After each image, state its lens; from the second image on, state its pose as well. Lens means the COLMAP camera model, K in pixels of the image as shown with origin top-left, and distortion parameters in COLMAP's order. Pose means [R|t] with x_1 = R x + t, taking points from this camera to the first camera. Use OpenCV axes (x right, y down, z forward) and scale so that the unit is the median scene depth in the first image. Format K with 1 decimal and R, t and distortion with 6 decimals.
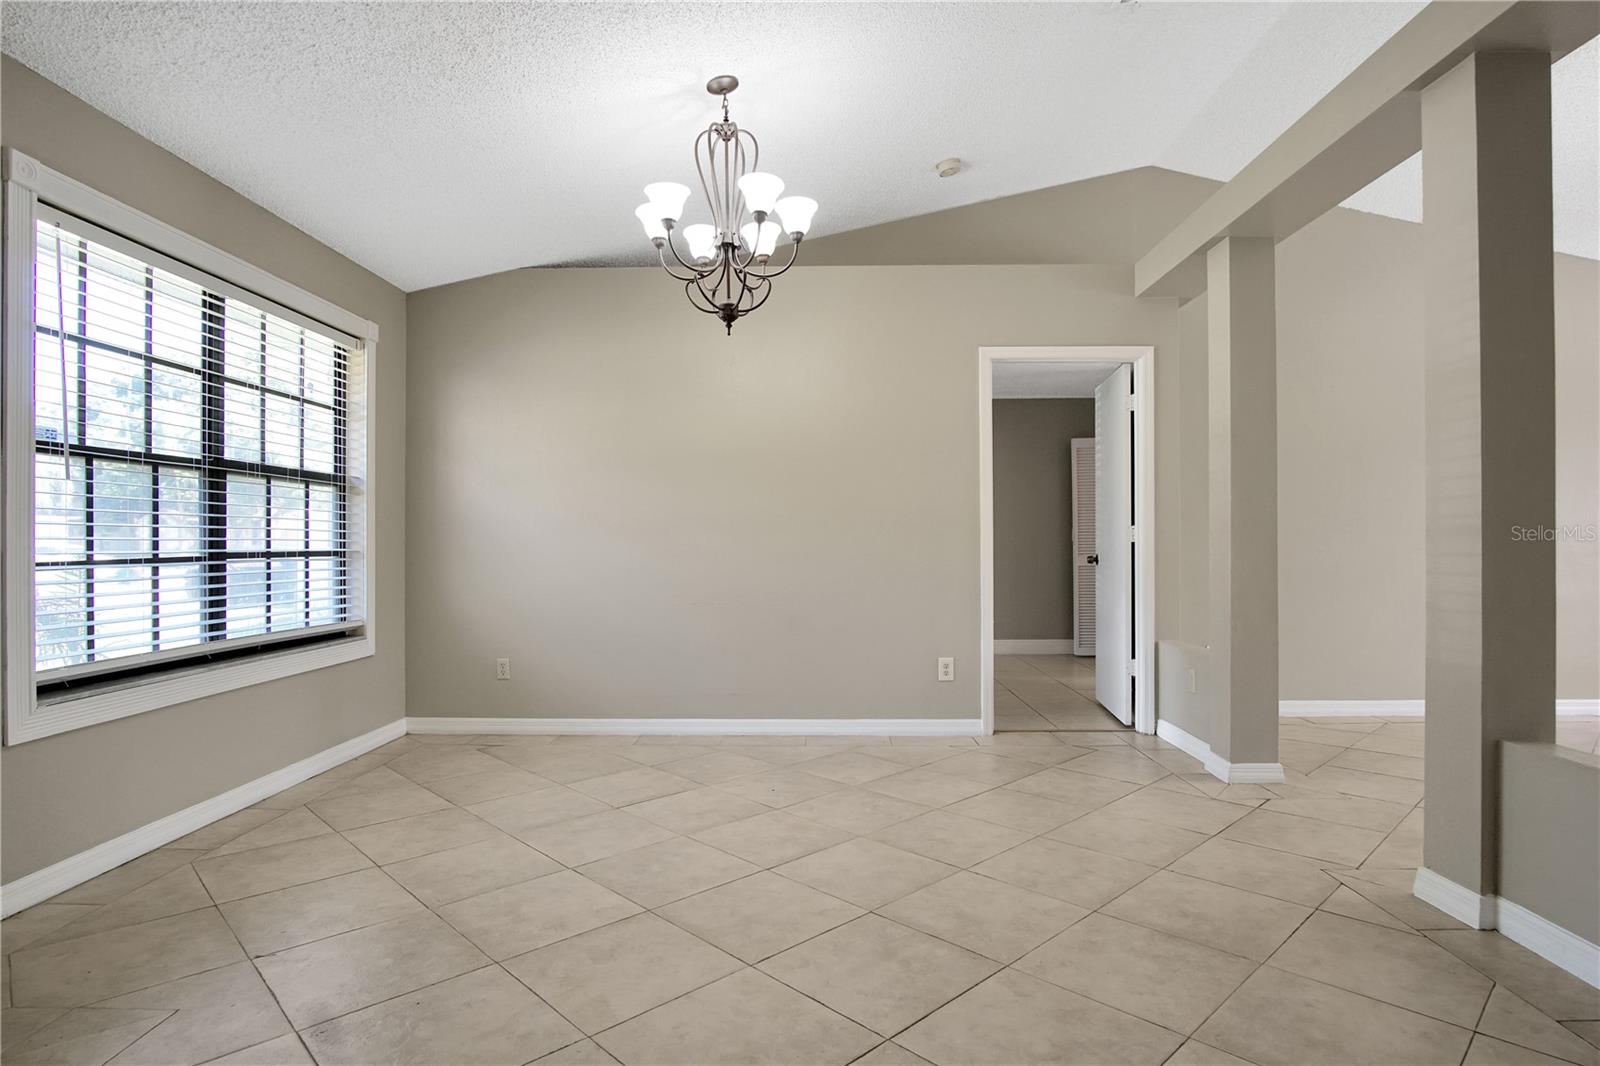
lens RADIAL K [[856.6, 0, 805.8], [0, 856.6, 530.6], [0, 0, 1]] dist [-0.026468, -0.001913]
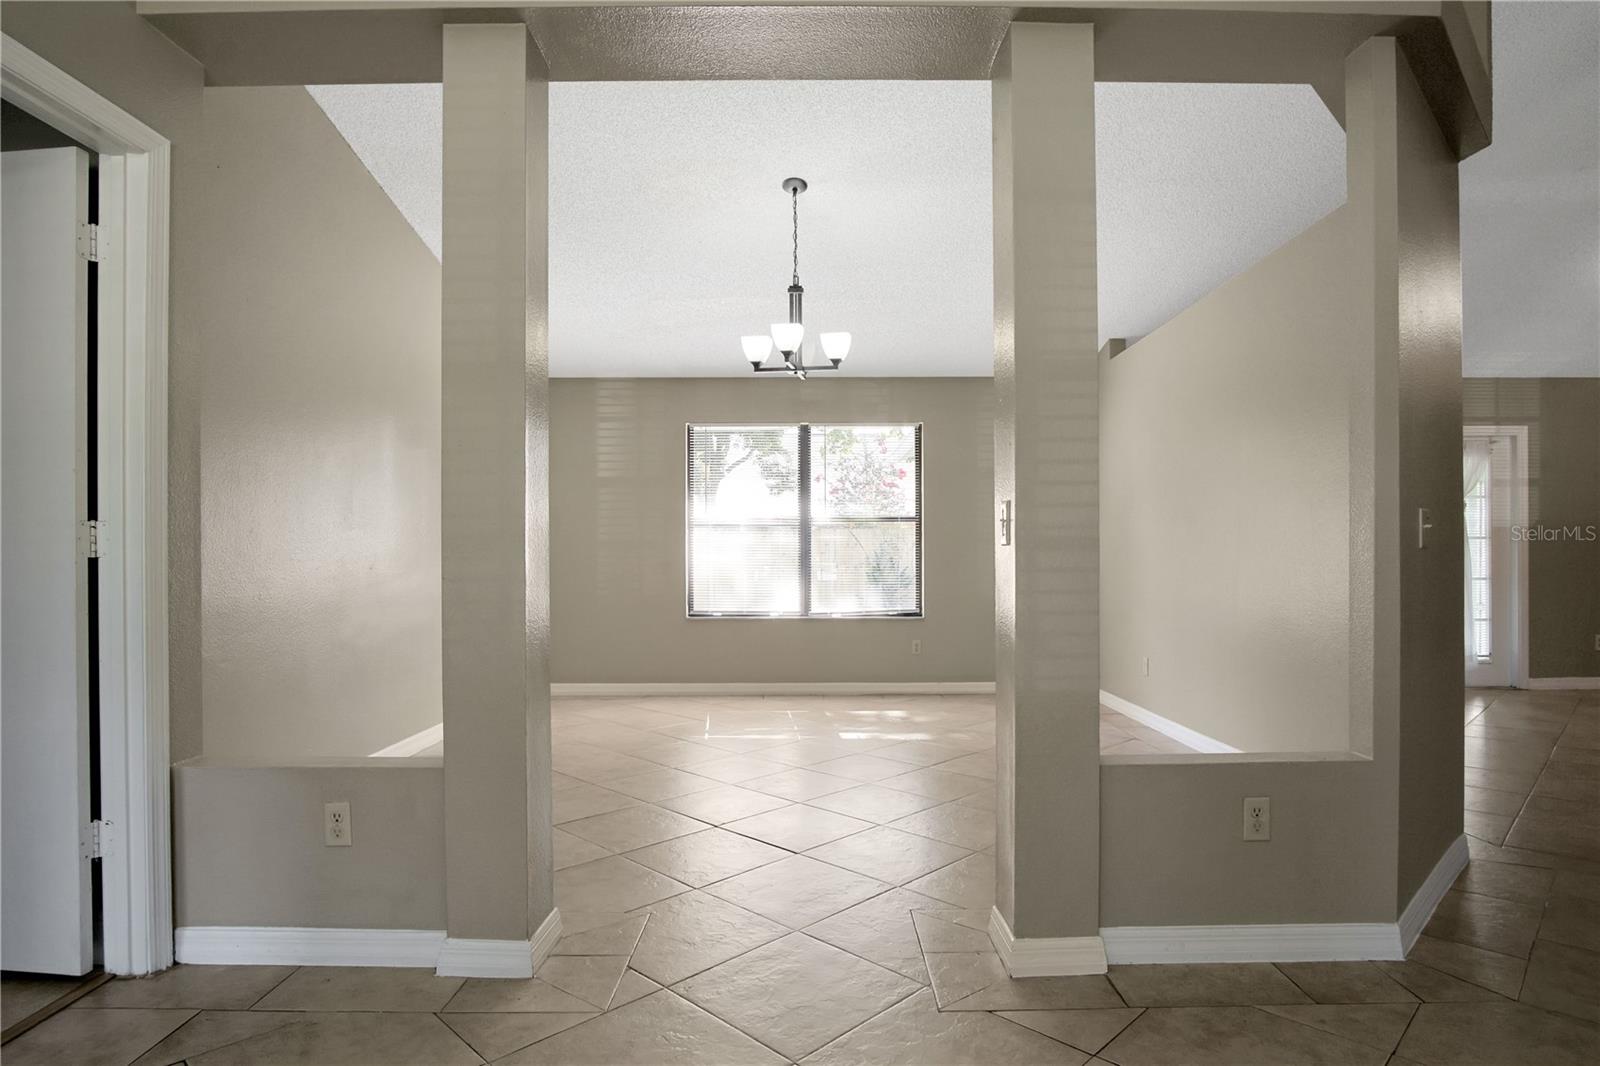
lens RADIAL K [[901.6, 0, 833.4], [0, 901.6, 566.9], [0, 0, 1]] dist [-0.028106, 0.000075]
pose [[-0.017068, -0.011368, 0.999790, -0.095176], [-0.006484, 0.999916, 0.011258, 0.015315], [-0.999833, -0.006290, -0.017140, 0.785632]]
